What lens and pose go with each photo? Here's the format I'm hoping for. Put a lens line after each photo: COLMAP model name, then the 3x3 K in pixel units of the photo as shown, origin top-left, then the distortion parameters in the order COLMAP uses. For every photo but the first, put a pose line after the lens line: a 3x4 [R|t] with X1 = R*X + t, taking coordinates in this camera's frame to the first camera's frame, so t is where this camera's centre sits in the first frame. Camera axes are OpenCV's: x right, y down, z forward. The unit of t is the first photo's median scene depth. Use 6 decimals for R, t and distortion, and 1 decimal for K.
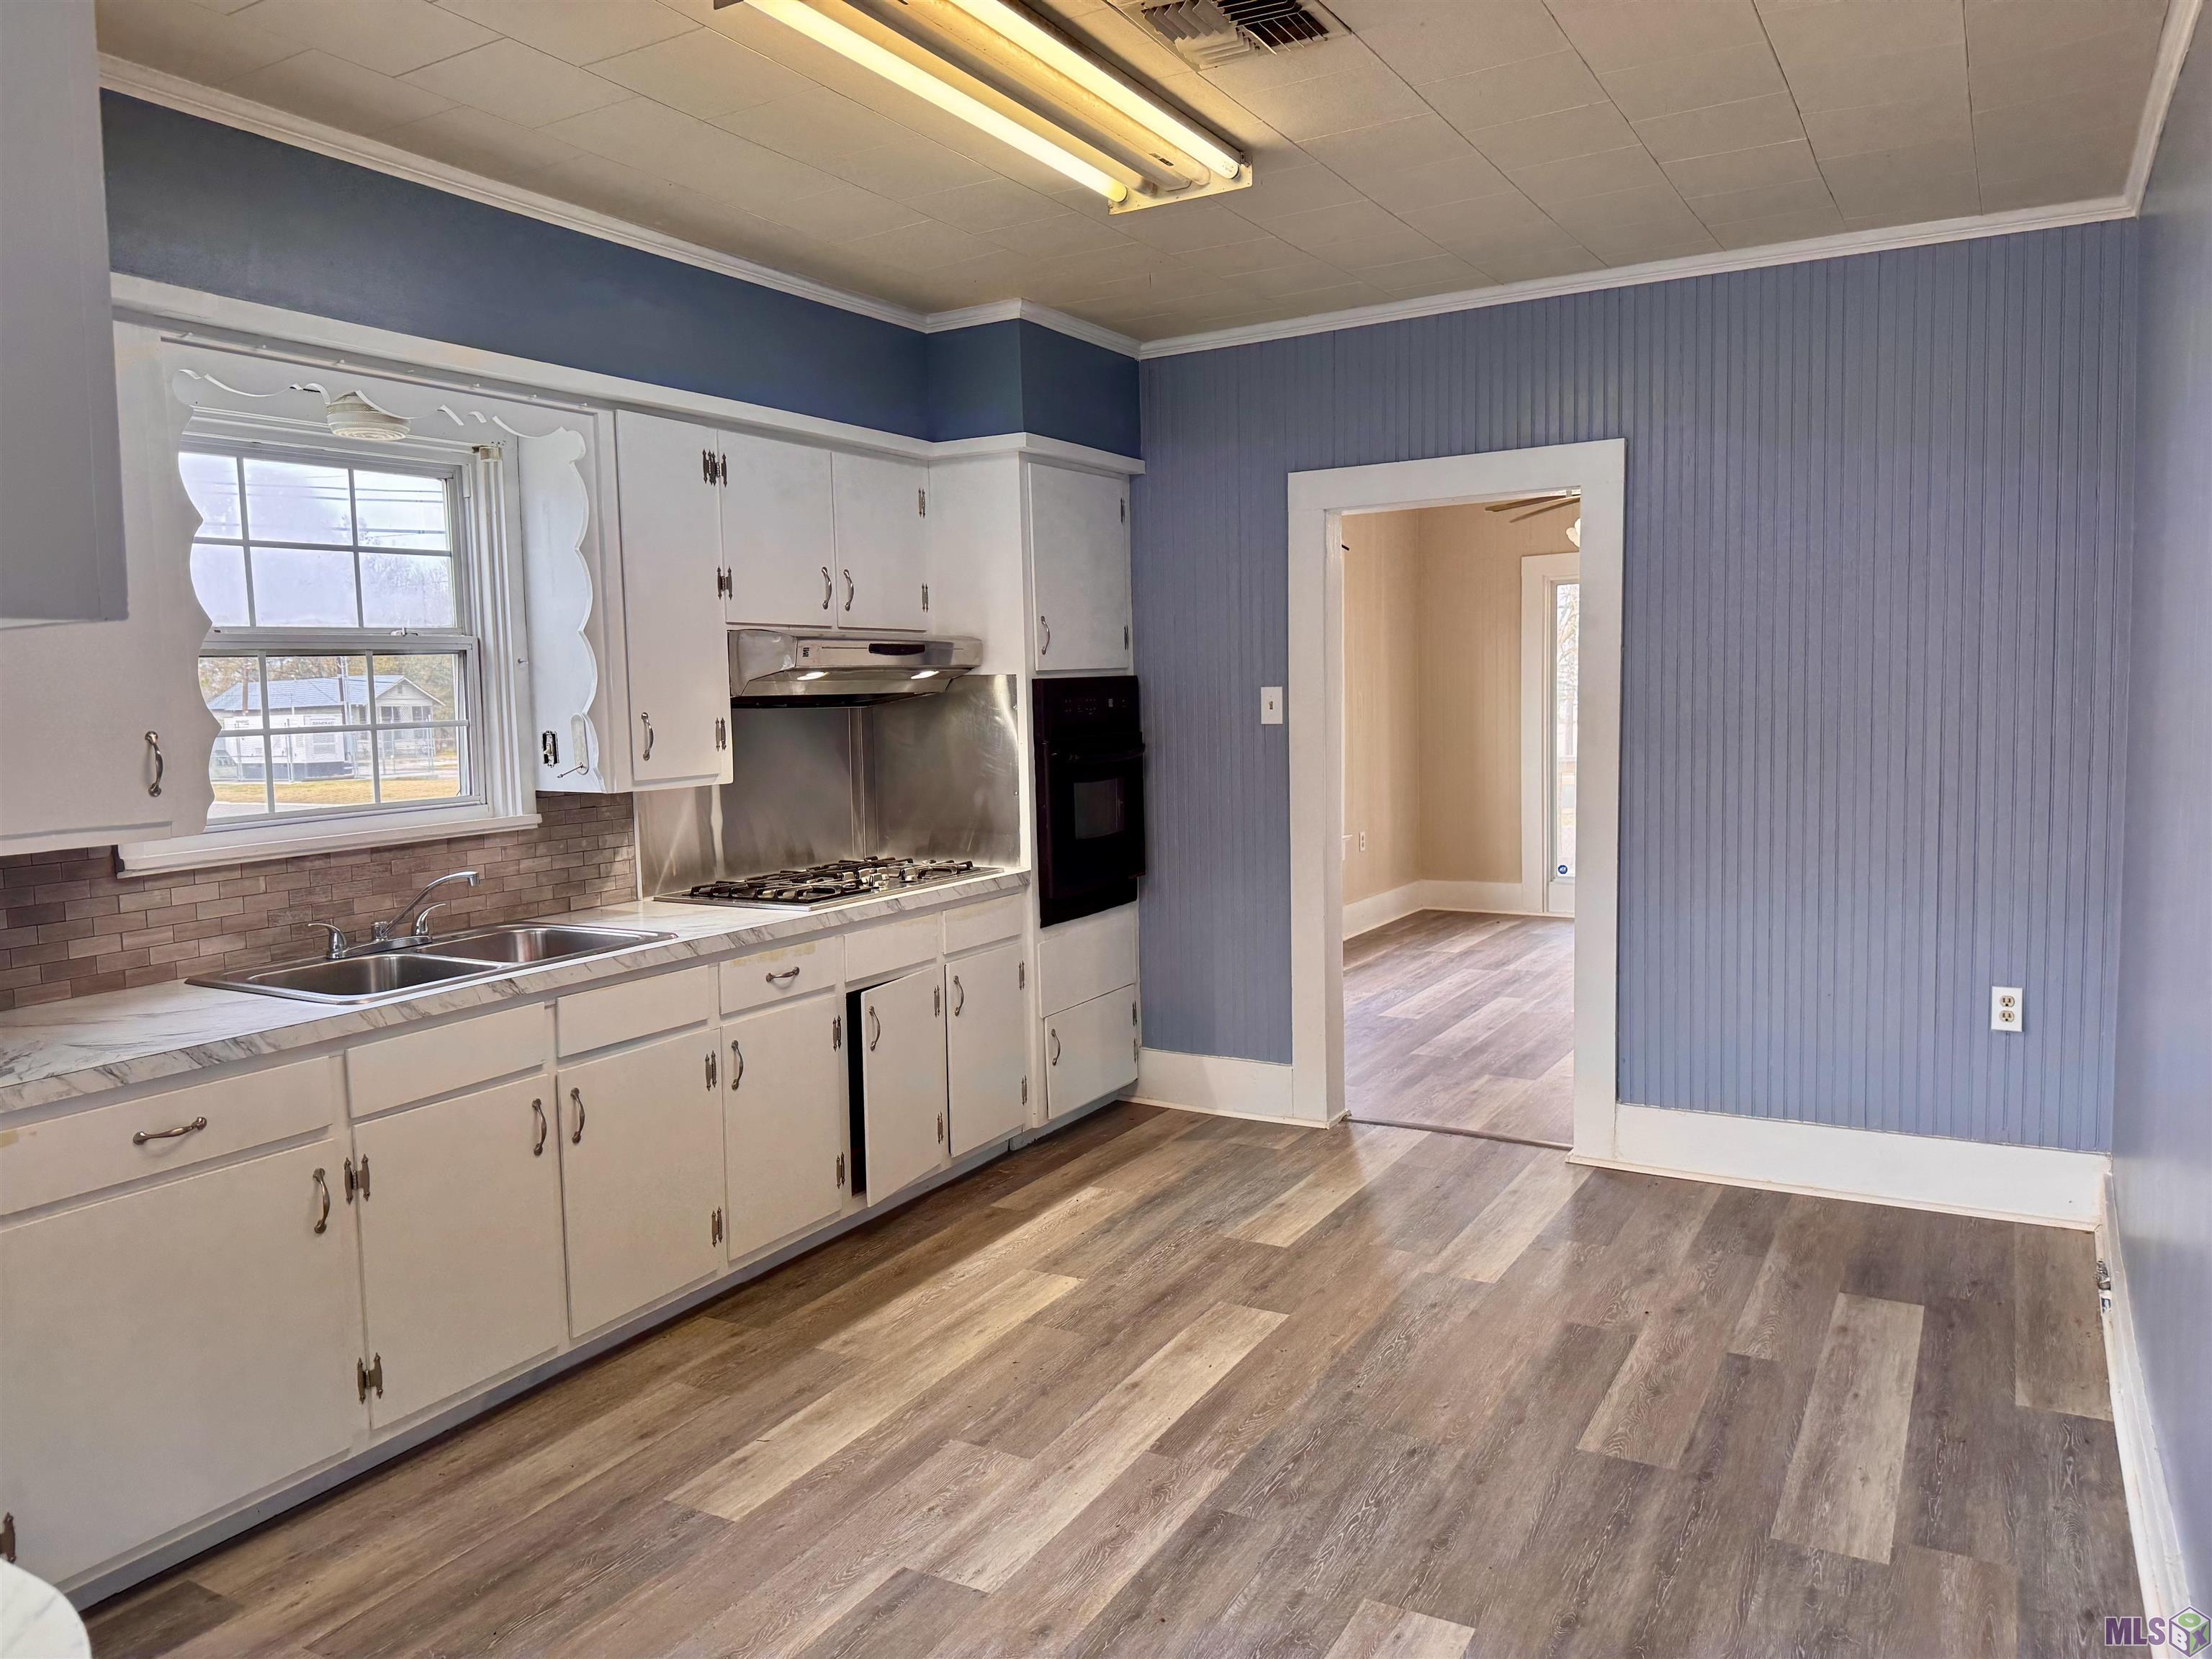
lens RADIAL K [[1525.5, 0, 1106.7], [0, 1525.5, 813.2], [0, 0, 1]] dist [0.099578, -0.150355]
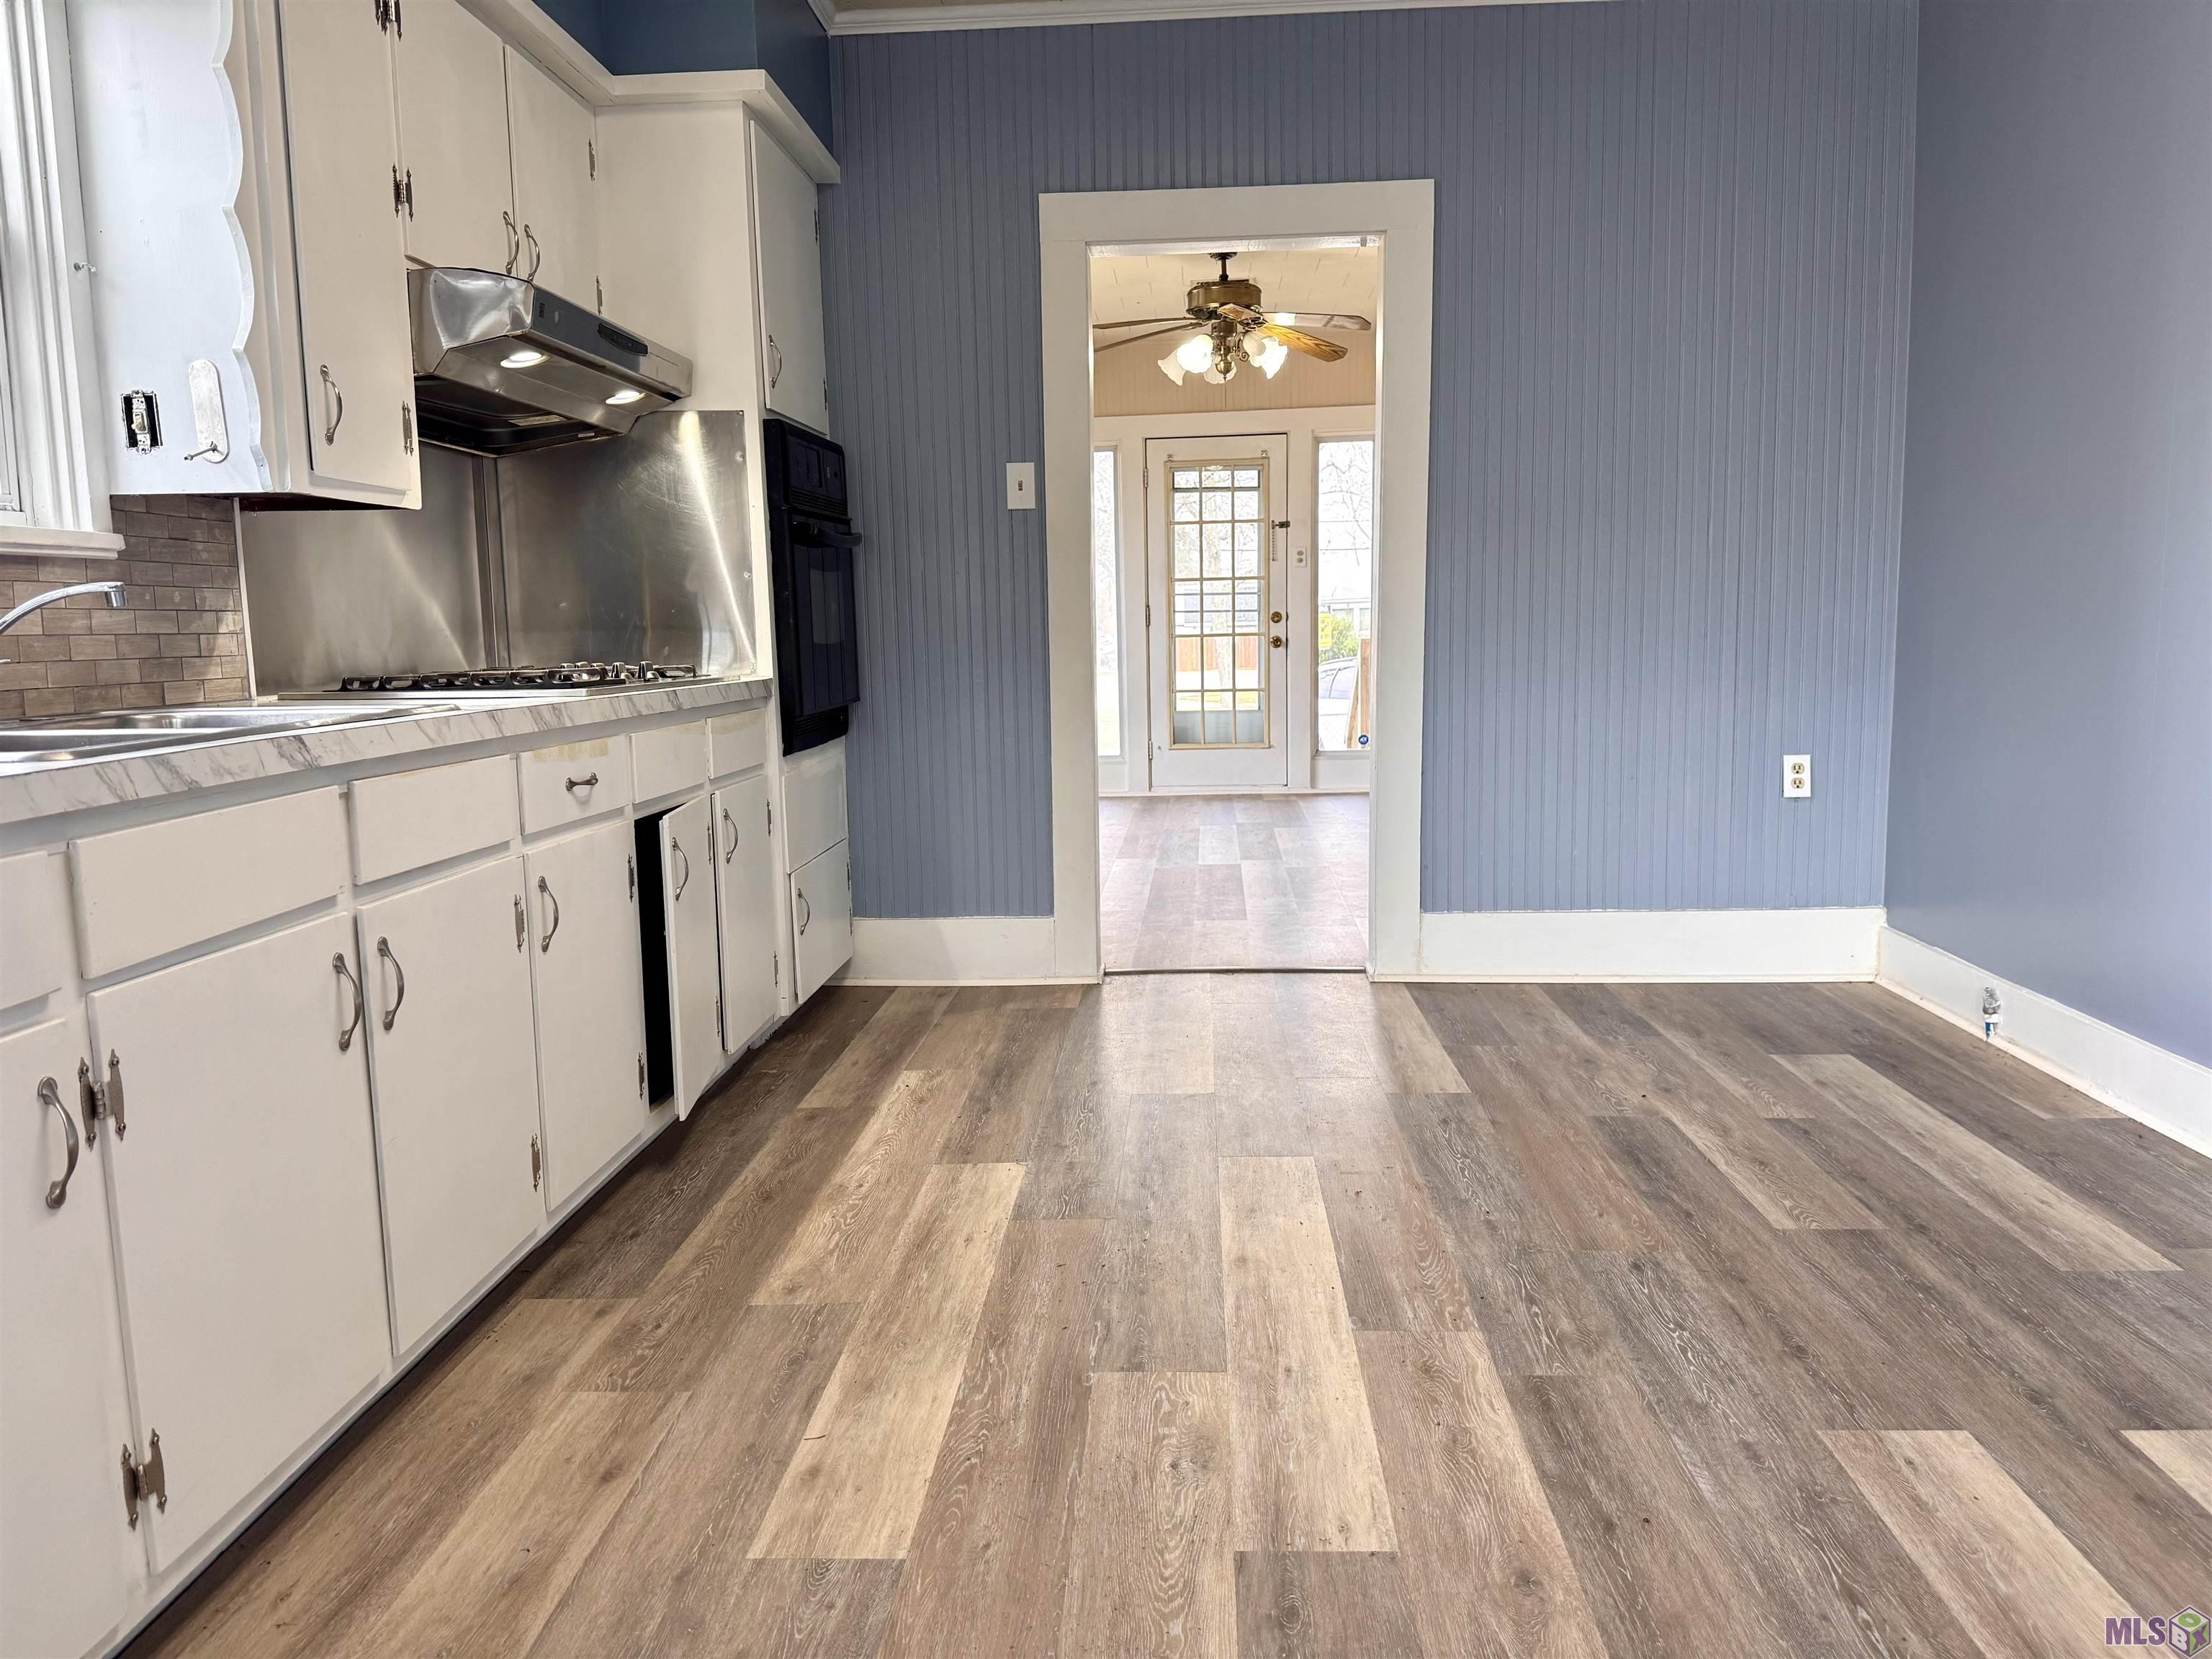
lens RADIAL K [[1533.9, 0, 1096.4], [0, 1533.9, 823.7], [0, 0, 1]] dist [0.075260, -0.093281]
pose [[0.897979, -0.052511, 0.436894, -0.297042], [0.035732, 0.998277, 0.046541, 0.097349], [-0.438585, -0.026182, 0.898308, 0.292465]]
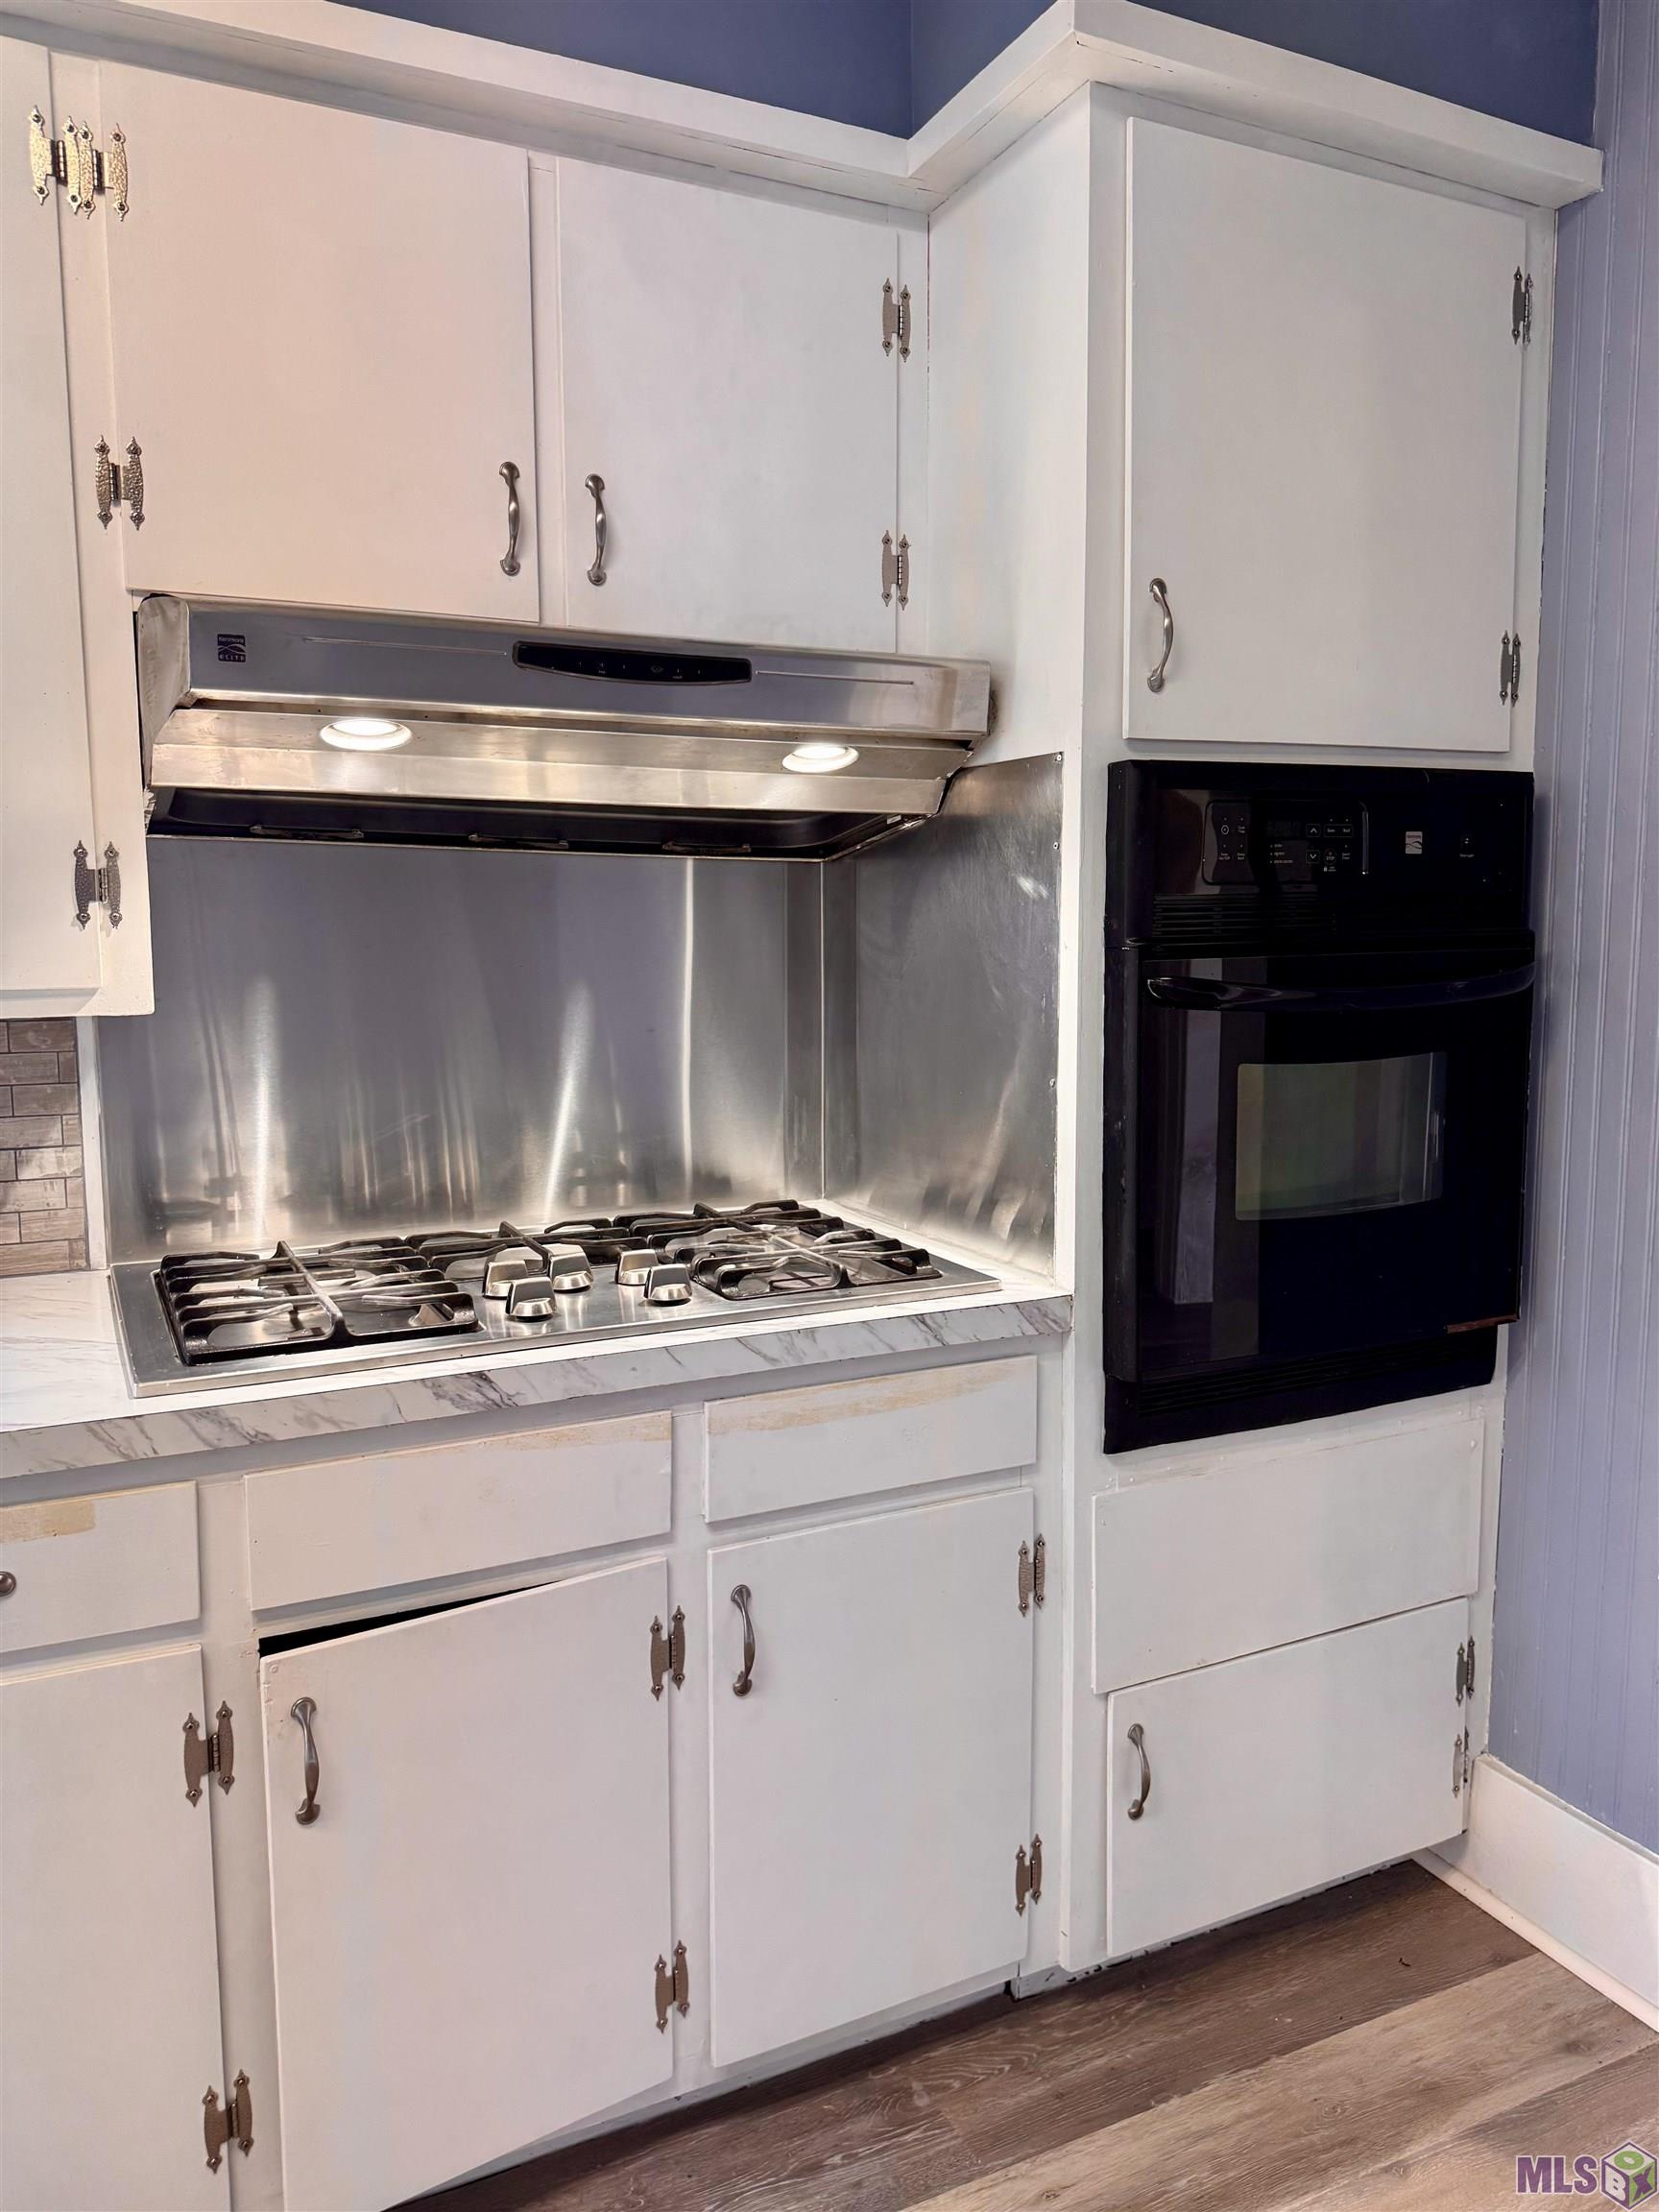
lens RADIAL K [[1593.2, 0, 829.5], [0, 1593.2, 1106.0], [0, 0, 1]] dist [0.007656, -0.000646]
pose [[0.830411, 0.083199, -0.550904, 0.129060], [-0.059289, 0.996369, 0.061105, -0.033184], [0.553987, -0.018080, 0.832329, 0.796113]]
